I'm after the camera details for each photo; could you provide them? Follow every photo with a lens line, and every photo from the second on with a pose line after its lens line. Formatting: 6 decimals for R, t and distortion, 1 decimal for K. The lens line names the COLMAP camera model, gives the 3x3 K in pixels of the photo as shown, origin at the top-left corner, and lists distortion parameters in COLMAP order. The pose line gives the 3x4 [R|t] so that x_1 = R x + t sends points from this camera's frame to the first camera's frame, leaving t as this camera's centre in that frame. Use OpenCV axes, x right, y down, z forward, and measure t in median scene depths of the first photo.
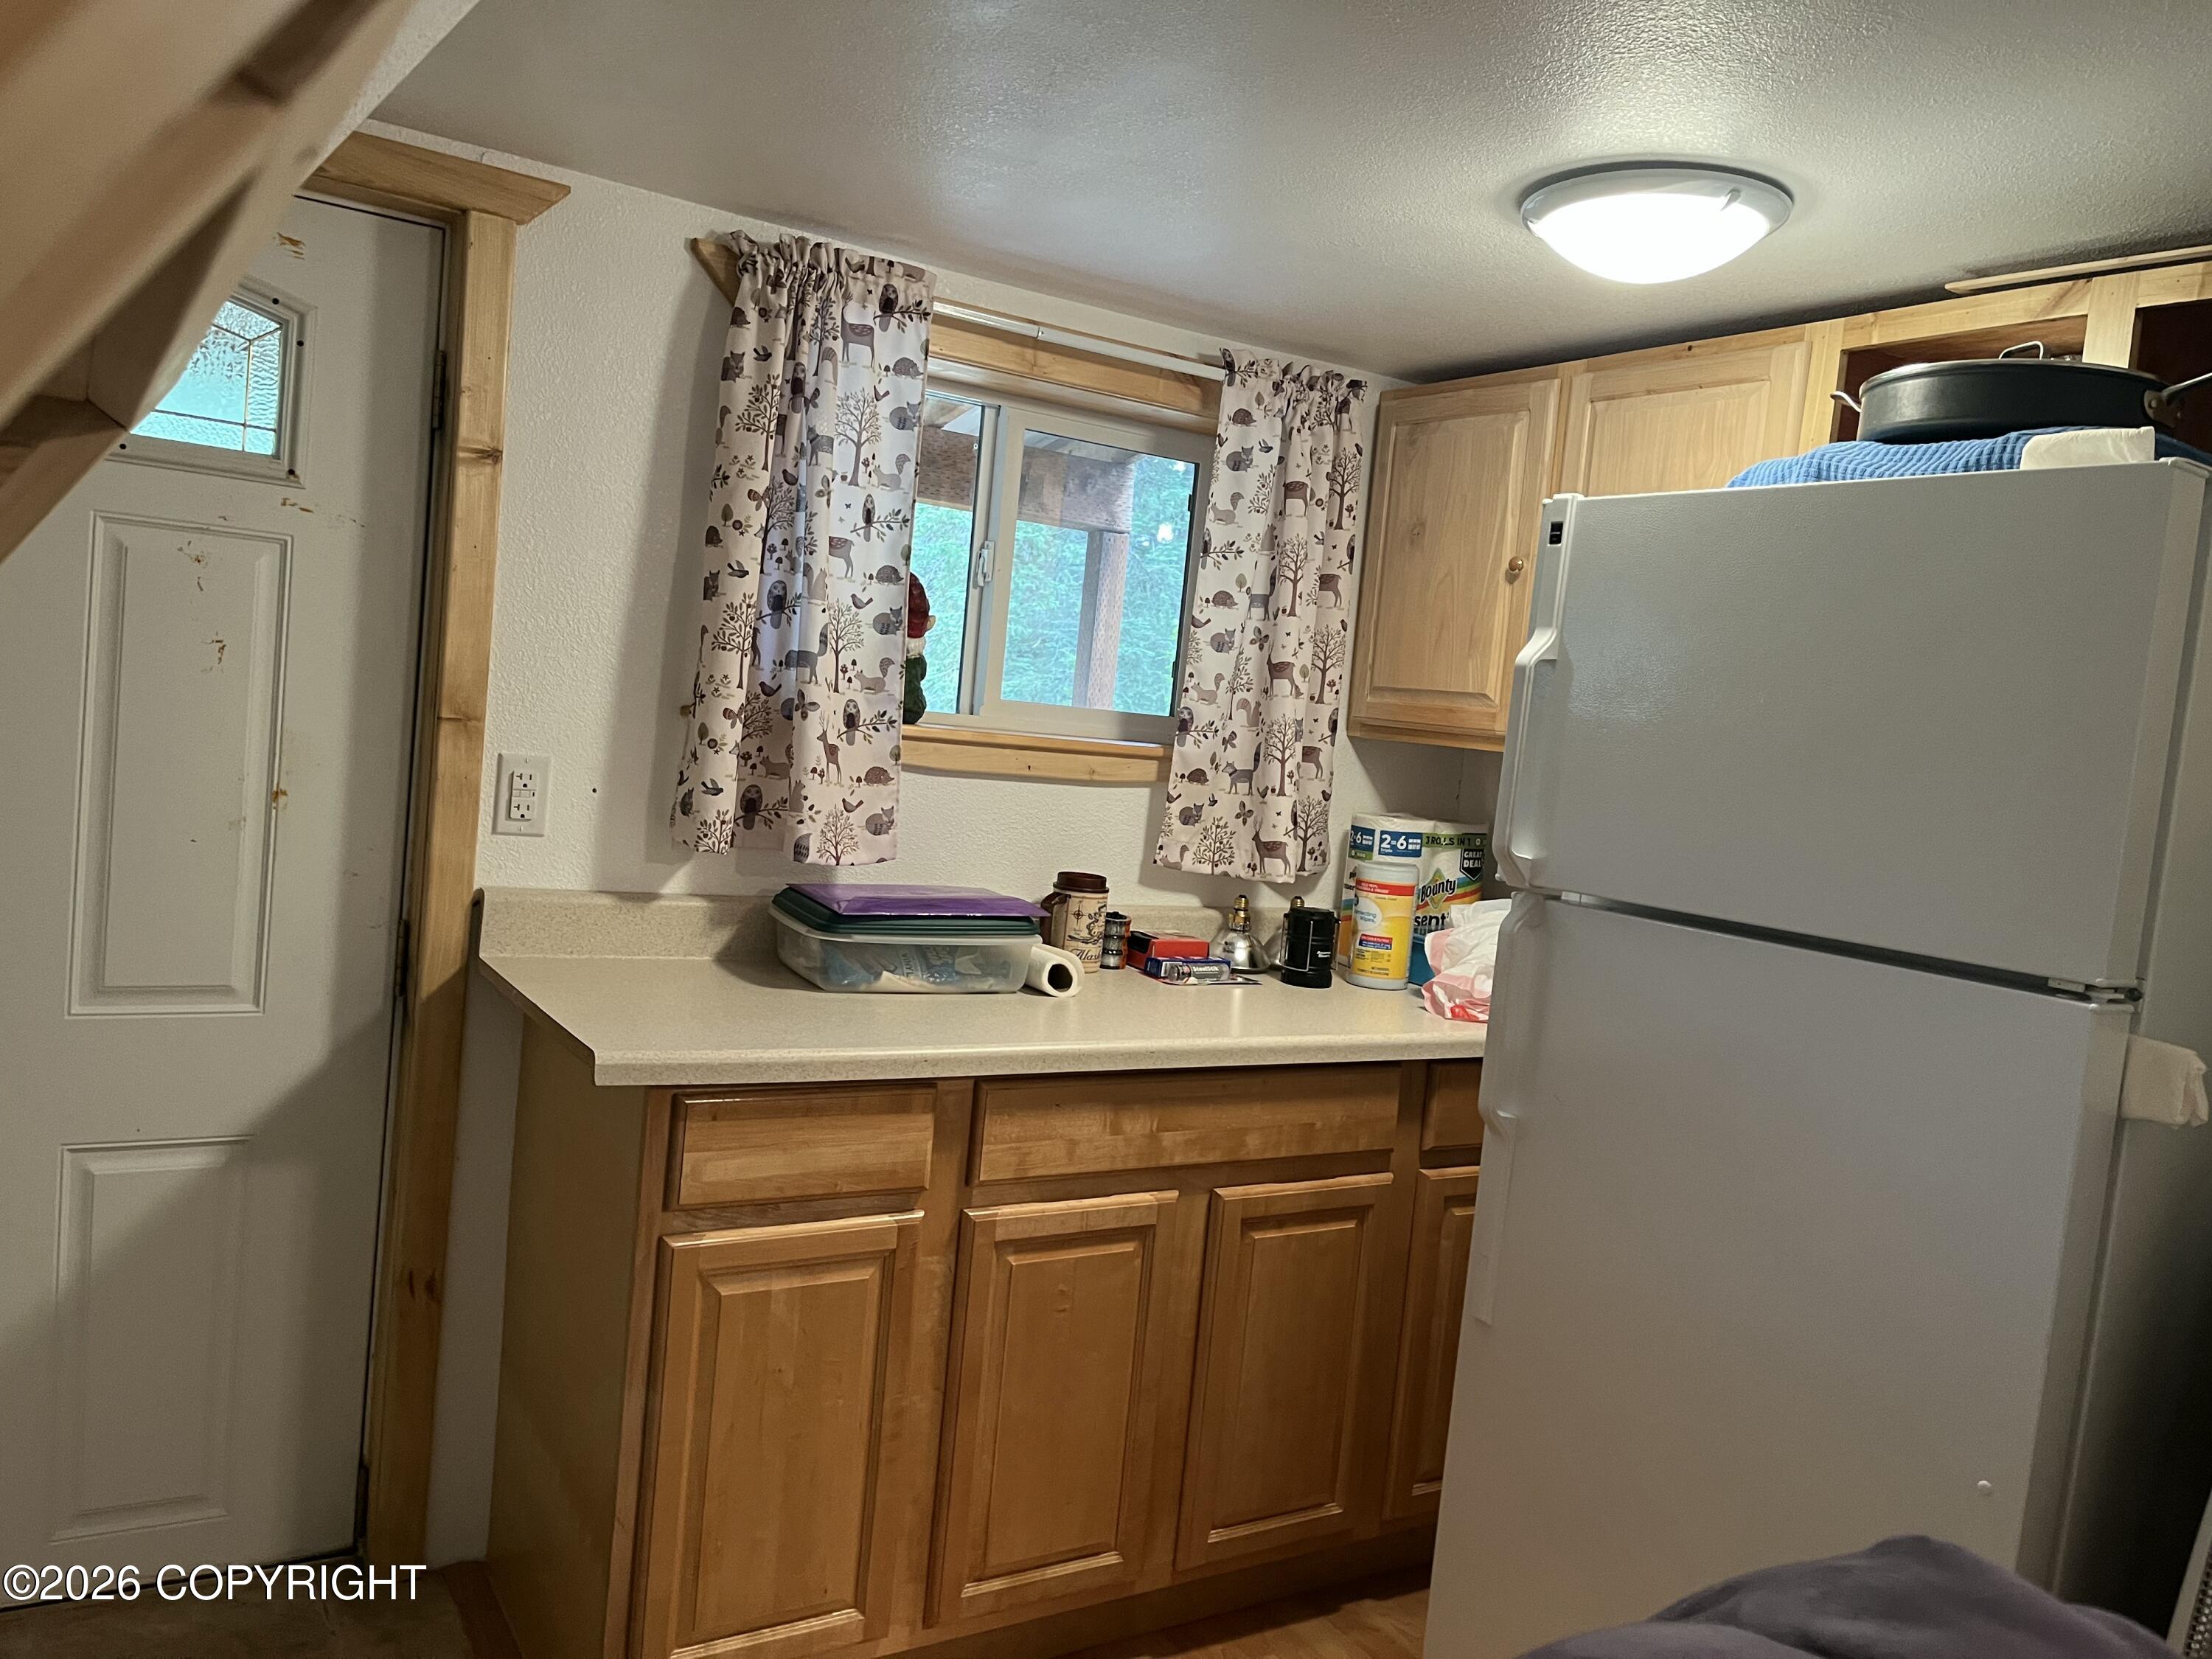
lens RADIAL K [[1666.7, 0, 1128.2], [0, 1666.7, 832.4], [0, 0, 1]] dist [0.074542, -0.095967]
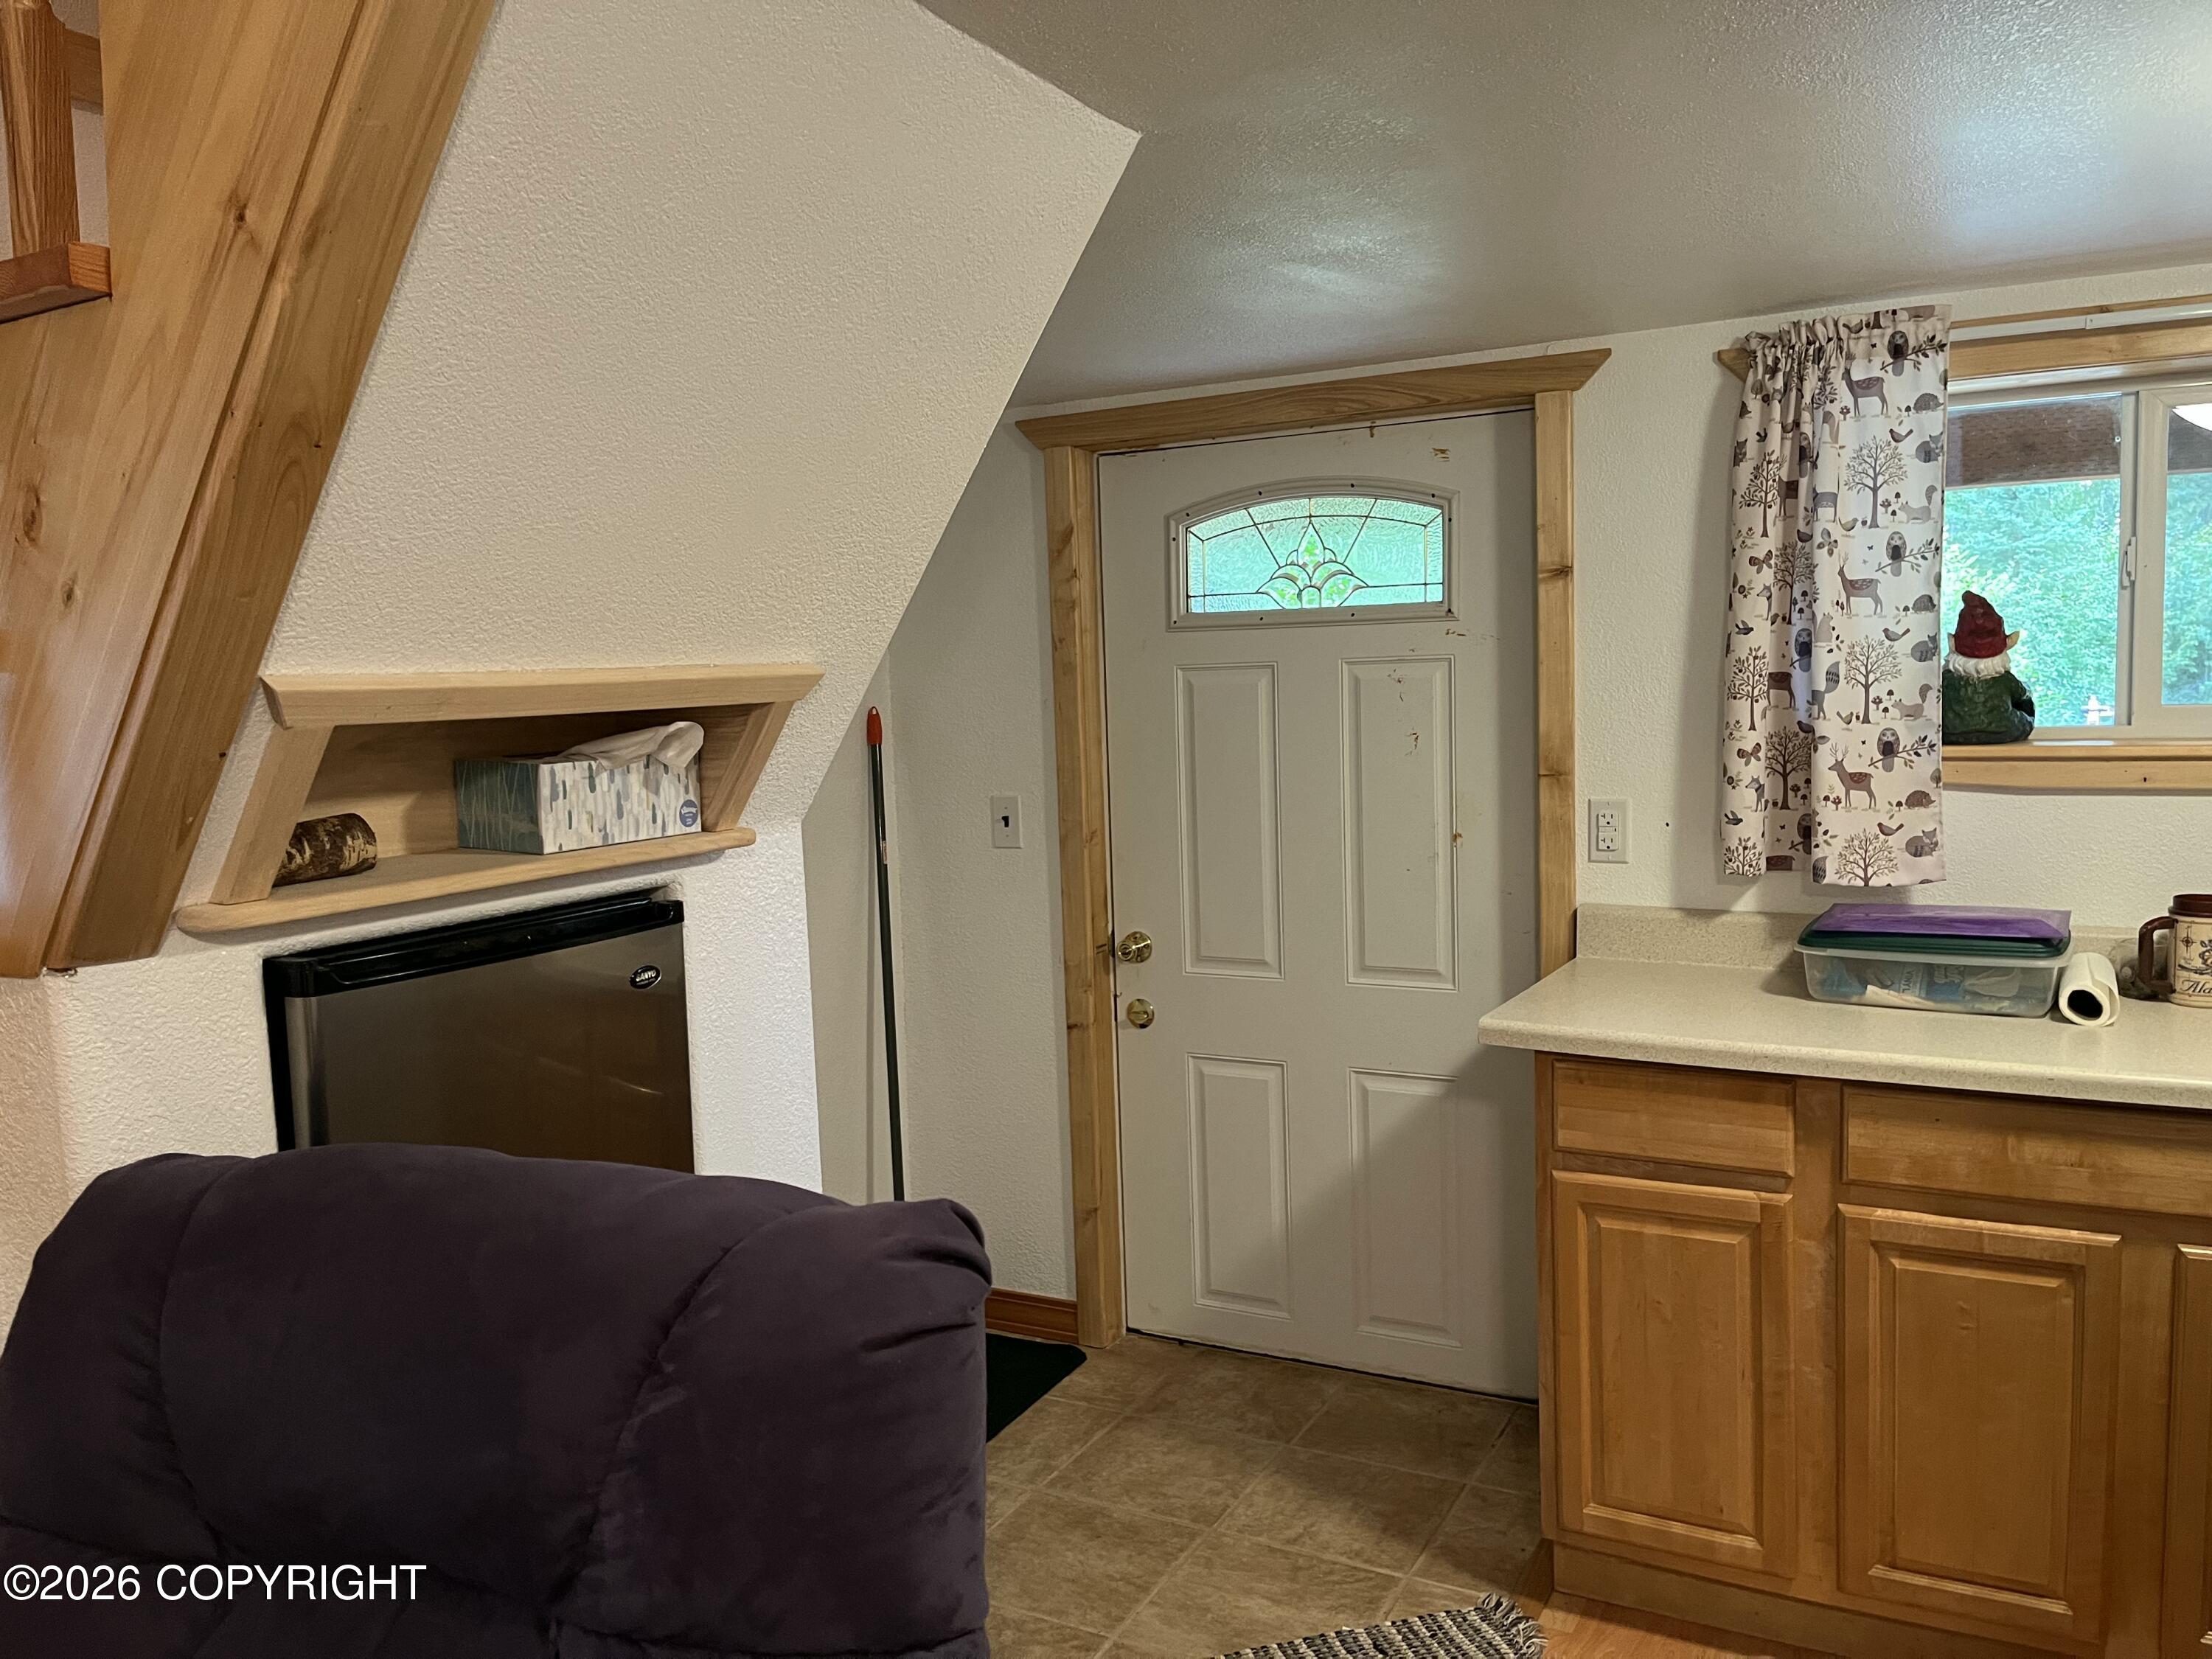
lens RADIAL K [[1666.7, 0, 1091.6], [0, 1666.7, 844.1], [0, 0, 1]] dist [0.074542, -0.095967]
pose [[0.473537, -0.028631, -0.880309, 0.548785], [0.011725, 0.999588, -0.026203, 0.015800], [0.880696, 0.002086, 0.473677, 0.058910]]
